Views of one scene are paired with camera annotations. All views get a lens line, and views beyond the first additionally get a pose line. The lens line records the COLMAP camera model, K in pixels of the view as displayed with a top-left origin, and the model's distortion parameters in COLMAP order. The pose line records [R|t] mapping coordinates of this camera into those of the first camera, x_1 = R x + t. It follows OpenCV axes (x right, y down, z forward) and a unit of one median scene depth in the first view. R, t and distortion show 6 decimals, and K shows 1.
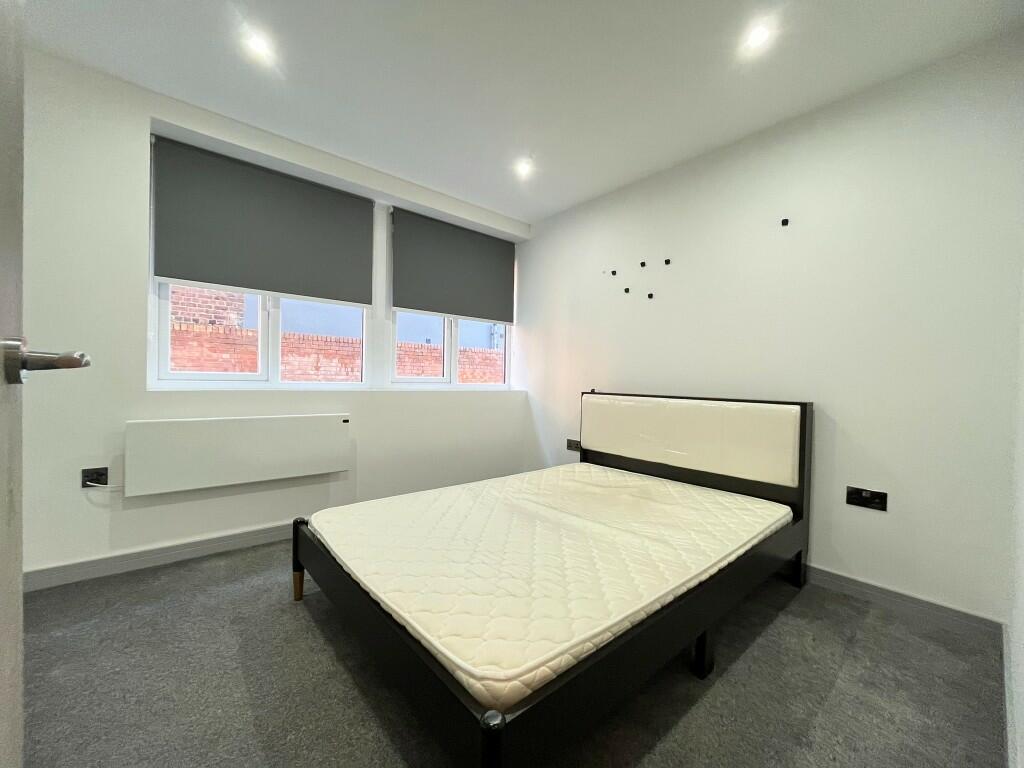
lens RADIAL K [[411.7, 0, 510.7], [0, 411.7, 384.2], [0, 0, 1]] dist [-0.003546, -0.000376]
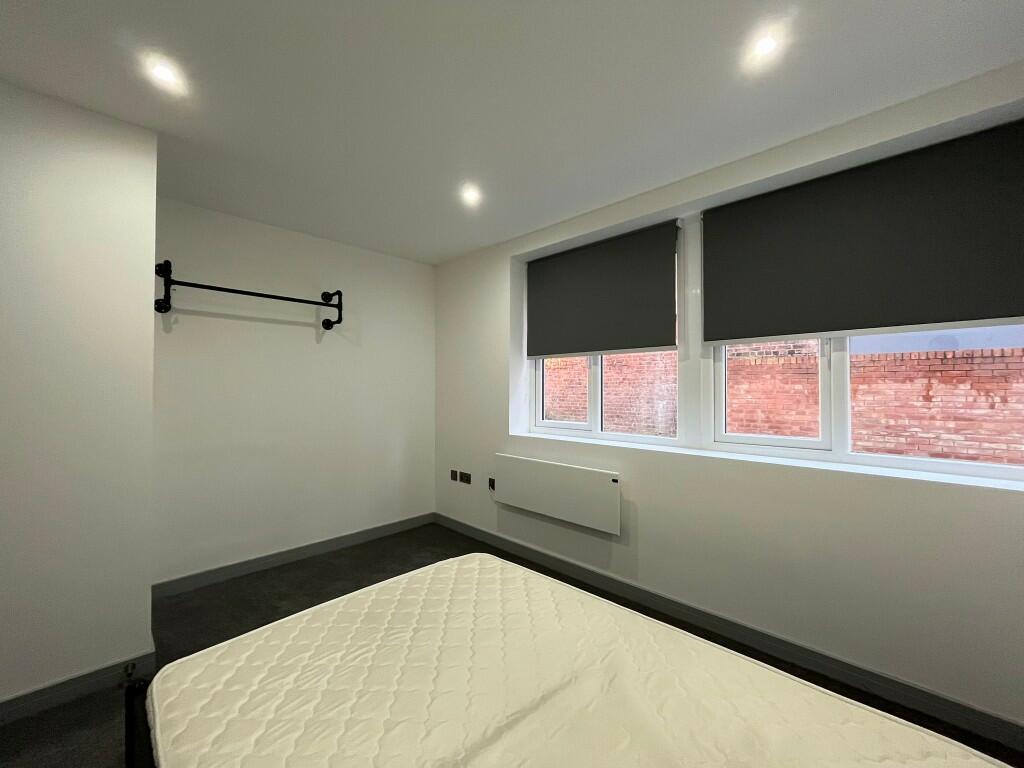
lens RADIAL K [[411.7, 0, 512.2], [0, 411.7, 383.4], [0, 0, 1]] dist [-0.003546, -0.000376]
pose [[0.094935, -0.035059, -0.994866, 0.187418], [-0.011631, 0.999272, -0.036324, -0.034410], [0.995416, 0.015020, 0.094458, 0.250037]]
